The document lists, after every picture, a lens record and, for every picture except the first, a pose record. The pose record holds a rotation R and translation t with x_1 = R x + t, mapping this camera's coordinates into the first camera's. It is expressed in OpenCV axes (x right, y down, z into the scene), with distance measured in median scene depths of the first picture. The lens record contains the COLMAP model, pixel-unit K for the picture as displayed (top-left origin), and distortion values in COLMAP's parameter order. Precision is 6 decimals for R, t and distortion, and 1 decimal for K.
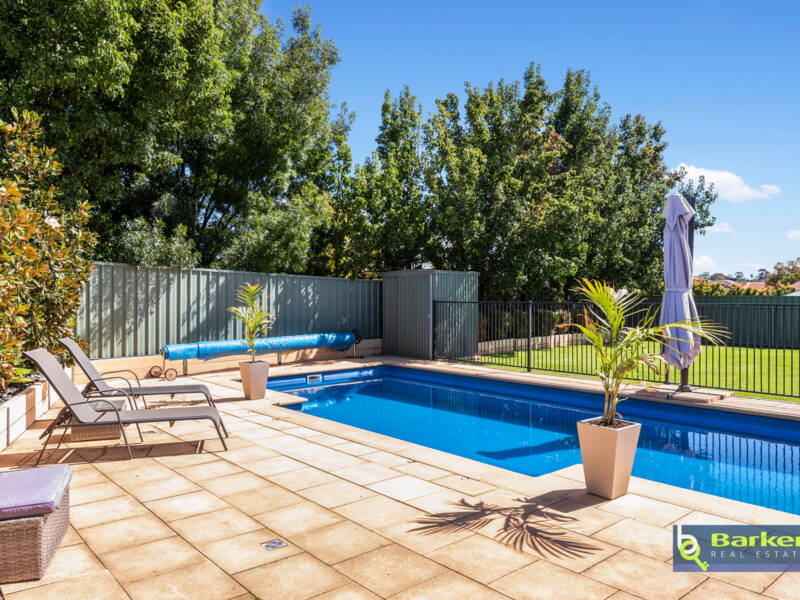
lens RADIAL K [[593.8, 0, 400.3], [0, 593.8, 297.4], [0, 0, 1]] dist [0.026760, -0.002127]
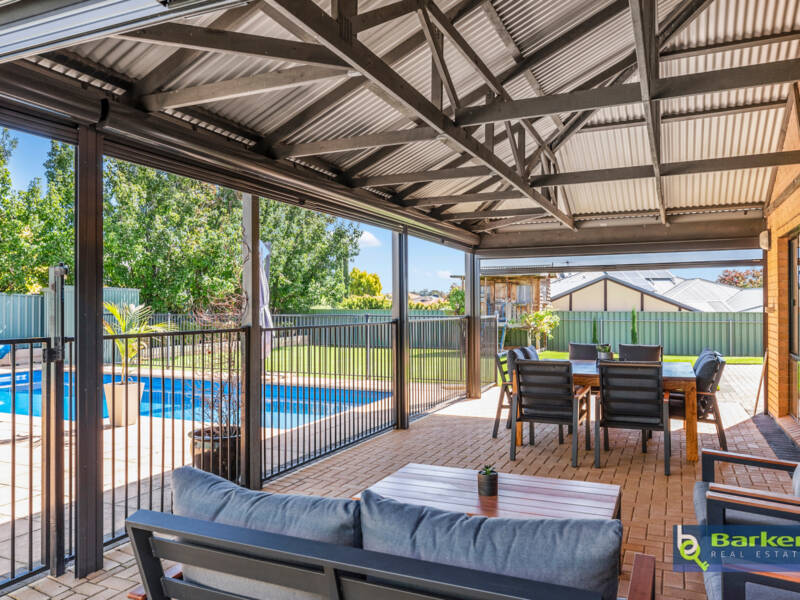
lens RADIAL K [[593.8, 0, 401.7], [0, 593.8, 303.7], [0, 0, 1]] dist [0.026760, -0.002127]
pose [[0.905632, 0.008971, 0.423969, 0.100990], [-0.003793, 0.999908, -0.013057, 0.000572], [-0.424047, 0.010217, 0.905583, -0.298557]]
